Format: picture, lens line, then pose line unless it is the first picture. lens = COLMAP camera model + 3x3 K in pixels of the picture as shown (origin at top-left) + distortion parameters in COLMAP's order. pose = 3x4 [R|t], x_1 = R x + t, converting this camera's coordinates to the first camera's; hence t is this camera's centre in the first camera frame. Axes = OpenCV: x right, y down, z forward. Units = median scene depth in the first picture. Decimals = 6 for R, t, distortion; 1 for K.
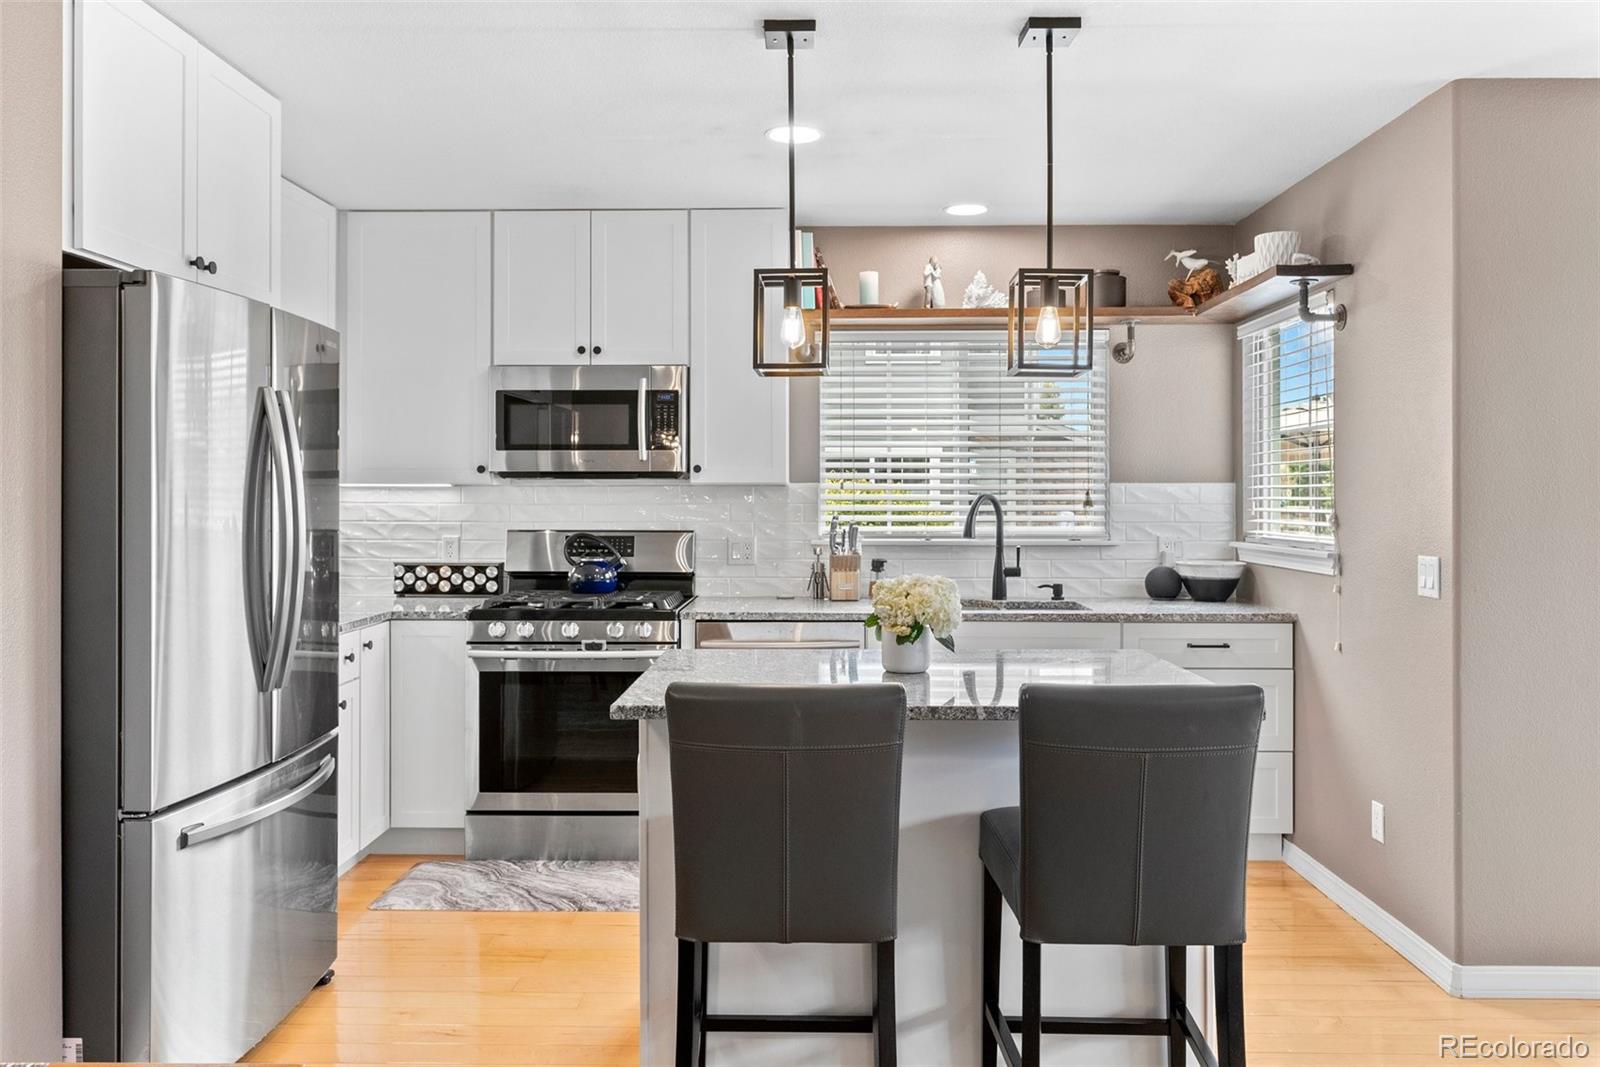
lens RADIAL K [[1239.8, 0, 798.1], [0, 1239.8, 512.1], [0, 0, 1]] dist [0.039583, 0.000322]
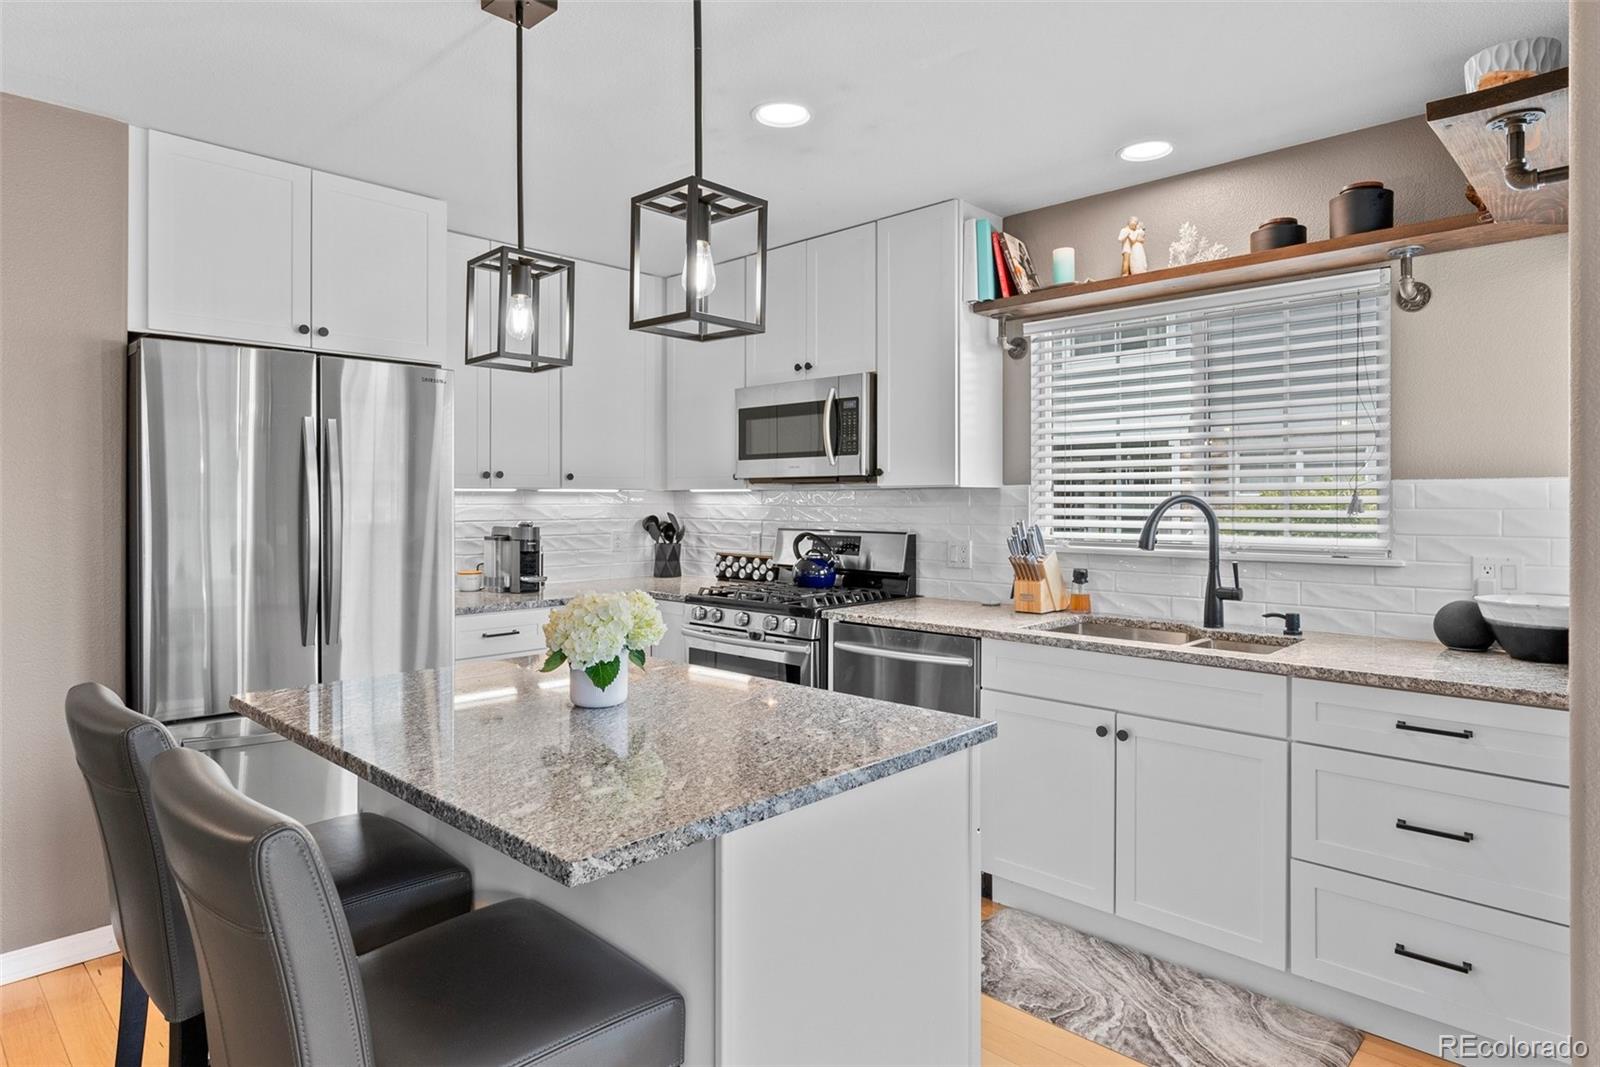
lens RADIAL K [[919.8, 0, 805.3], [0, 919.8, 507.5], [0, 0, 1]] dist [0.019591, 0.001597]
pose [[0.735576, 0.003991, -0.677431, 0.372874], [-0.007628, 0.999968, -0.002392, -0.003328], [0.677399, 0.006927, 0.735583, 0.384220]]
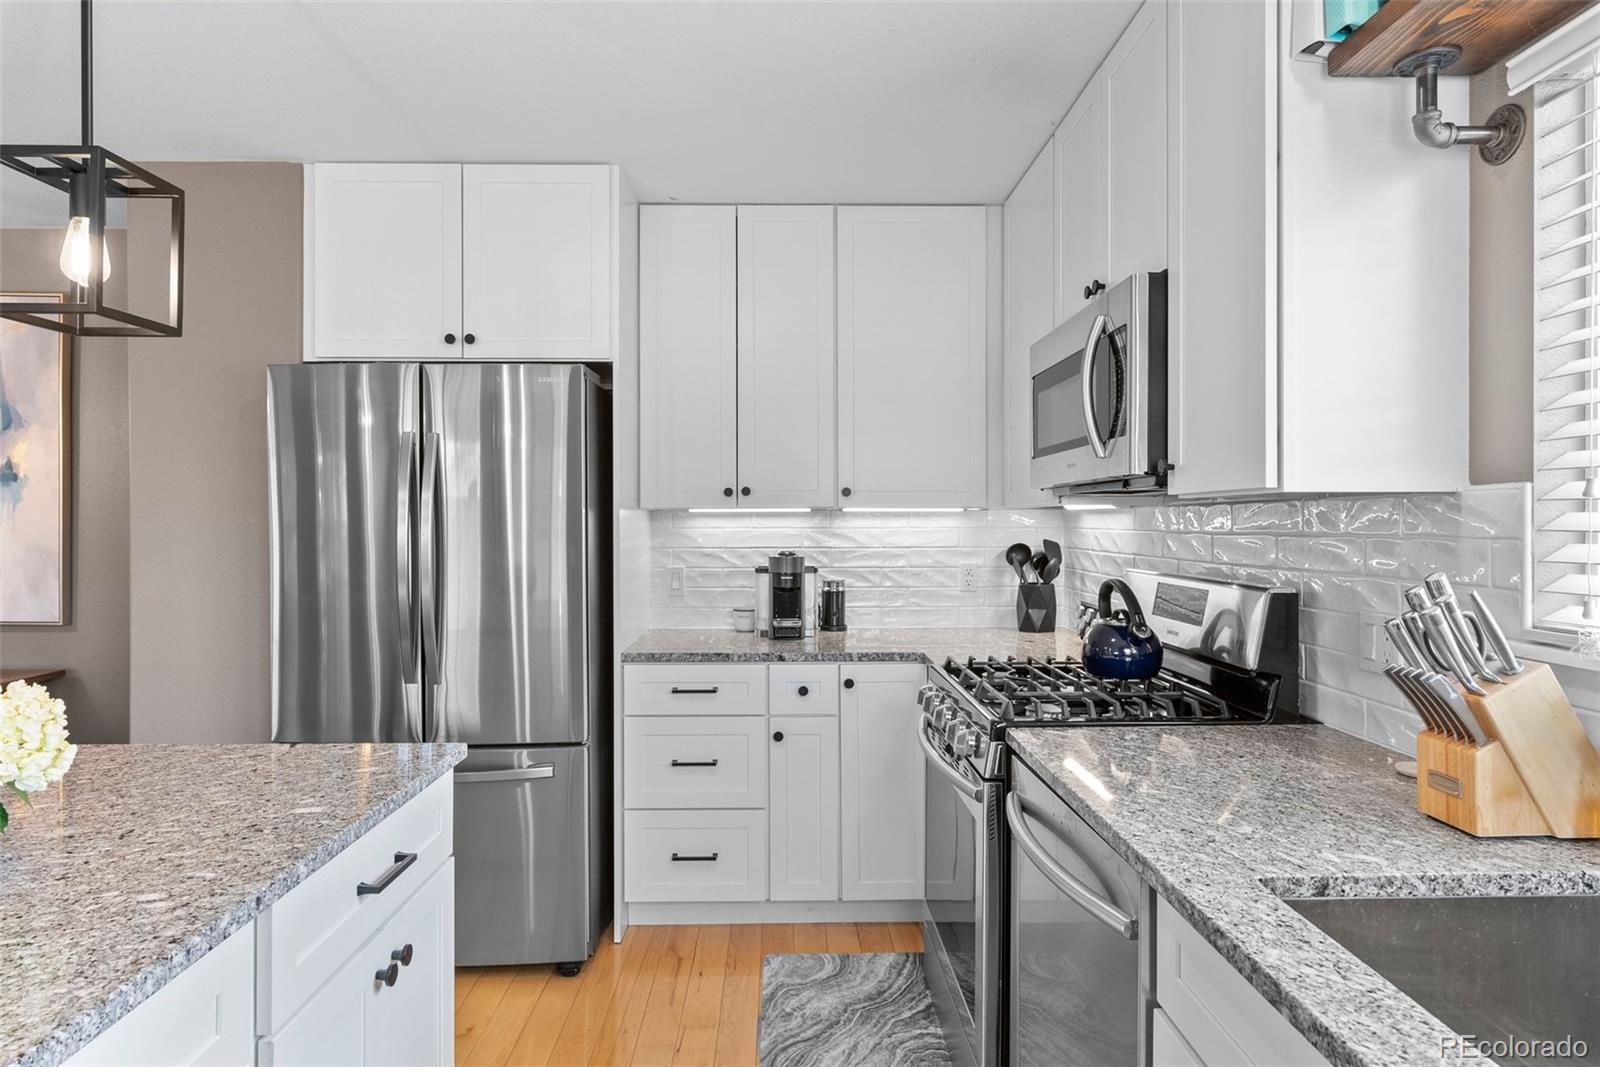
lens RADIAL K [[908.7, 0, 800.0], [0, 908.7, 533.5], [0, 0, 1]] dist [0.003537, 0.001353]
pose [[0.040273, 0.011332, -0.999124, 0.277638], [-0.010210, 0.999888, 0.010929, -0.009584], [0.999137, 0.009761, 0.040385, 0.799414]]
